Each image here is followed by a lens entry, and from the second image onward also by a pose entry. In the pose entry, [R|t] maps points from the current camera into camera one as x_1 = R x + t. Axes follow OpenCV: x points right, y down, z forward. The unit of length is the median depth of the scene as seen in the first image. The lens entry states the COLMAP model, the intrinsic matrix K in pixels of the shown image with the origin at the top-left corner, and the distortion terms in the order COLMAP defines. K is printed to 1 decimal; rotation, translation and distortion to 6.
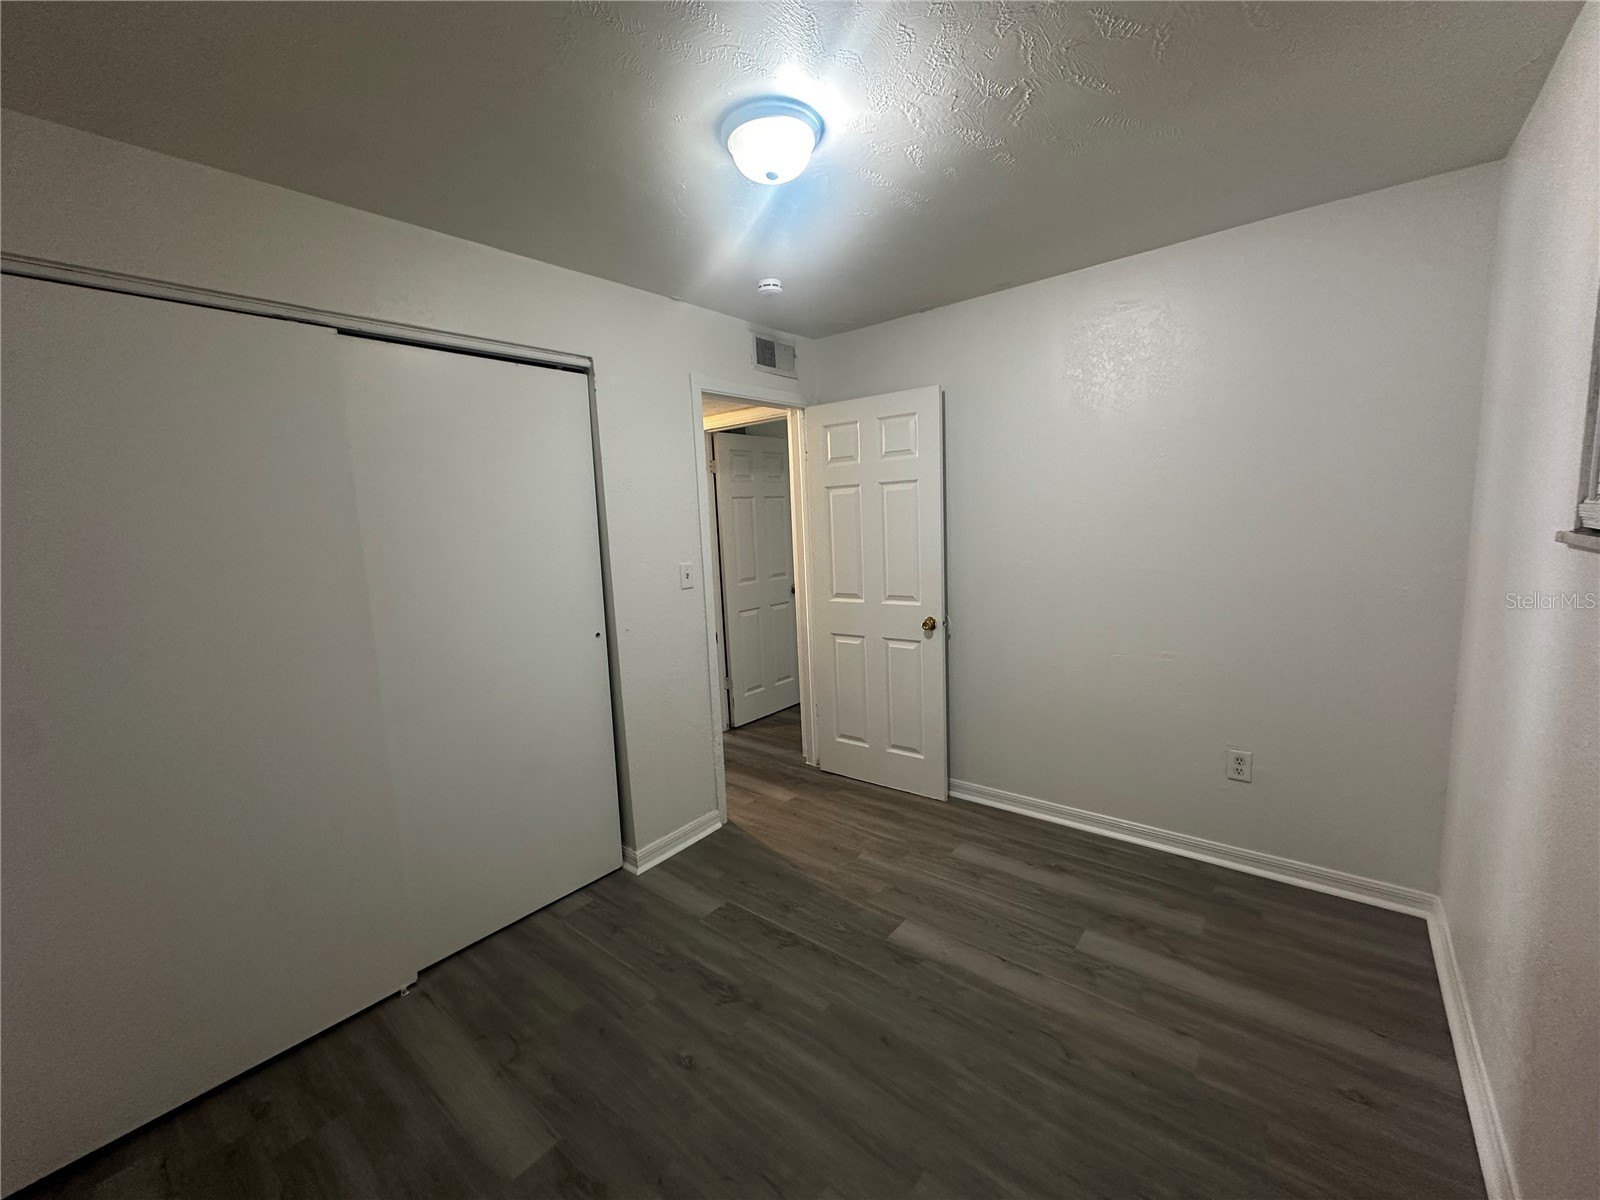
lens RADIAL K [[642.7, 0, 796.4], [0, 642.7, 596.7], [0, 0, 1]] dist [0.000026, -0.000185]
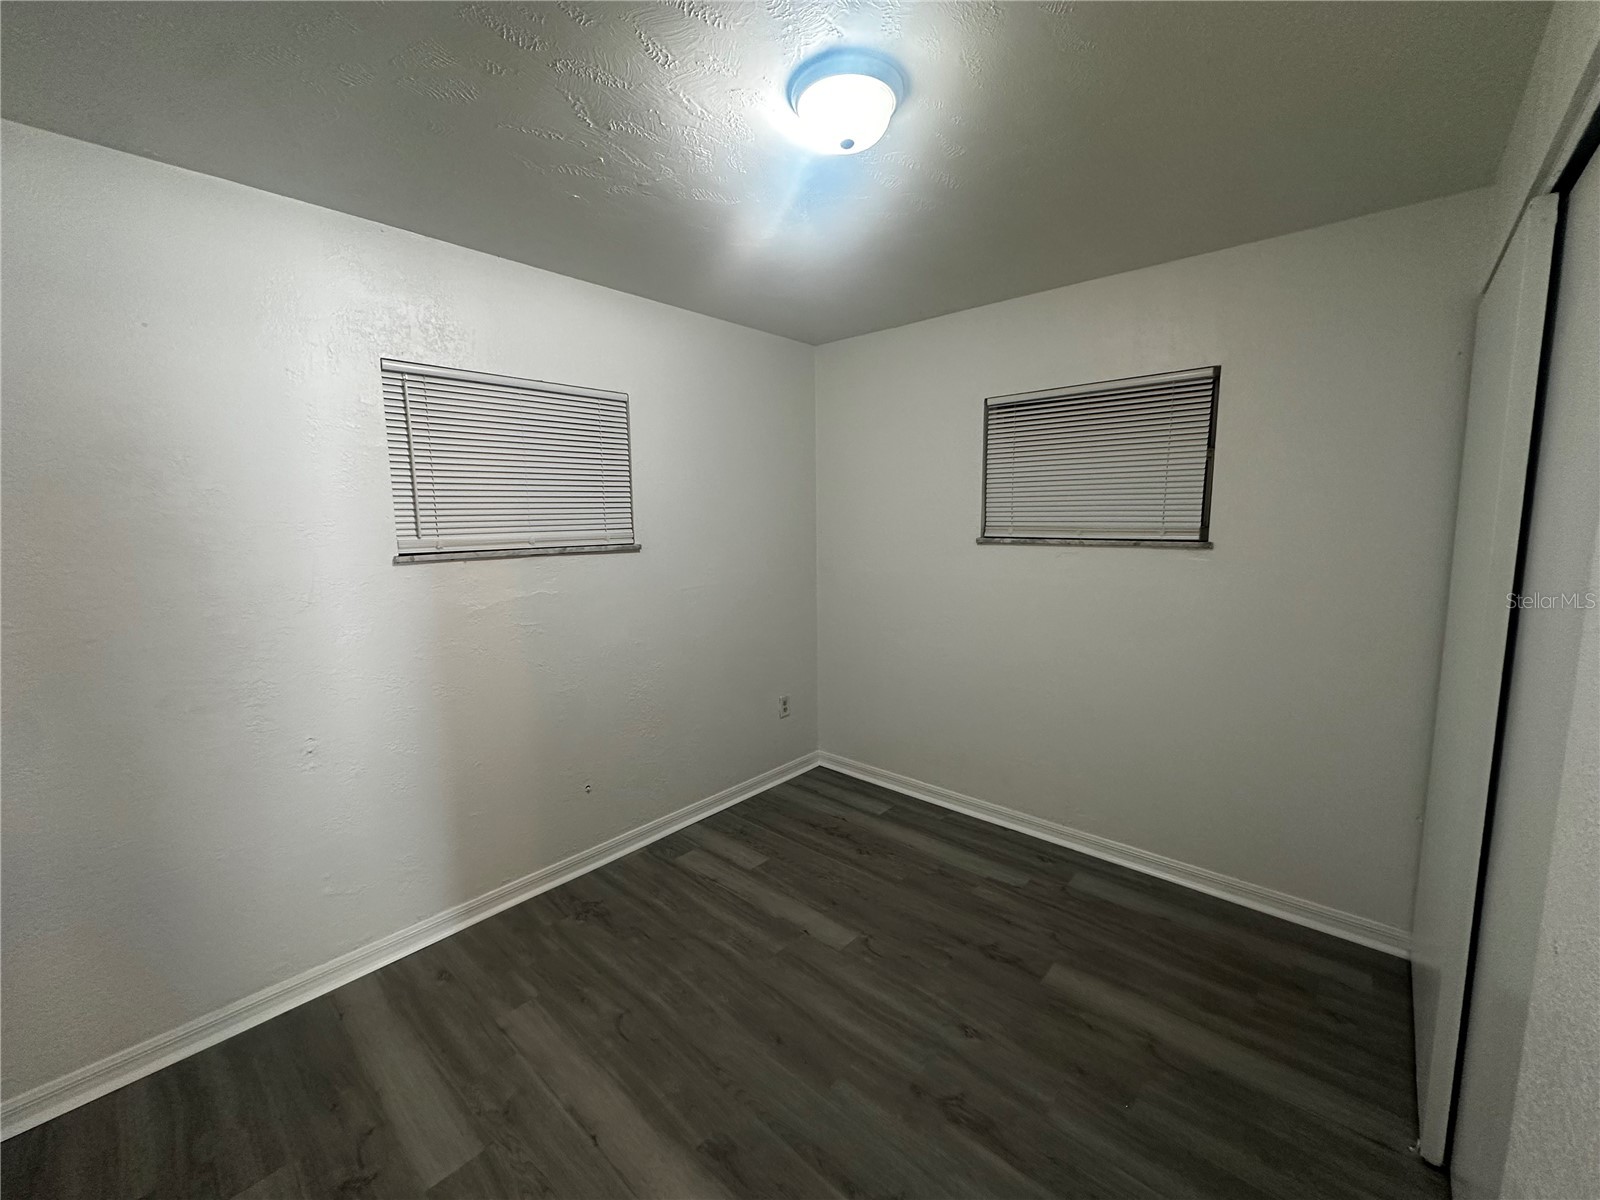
lens RADIAL K [[642.7, 0, 796.4], [0, 642.7, 596.7], [0, 0, 1]] dist [0.000026, -0.000185]
pose [[-0.997083, 0.055264, 0.052647, 0.017617], [0.066591, 0.966934, 0.246178, -0.242293], [-0.037301, 0.248965, -0.967794, 1.824883]]
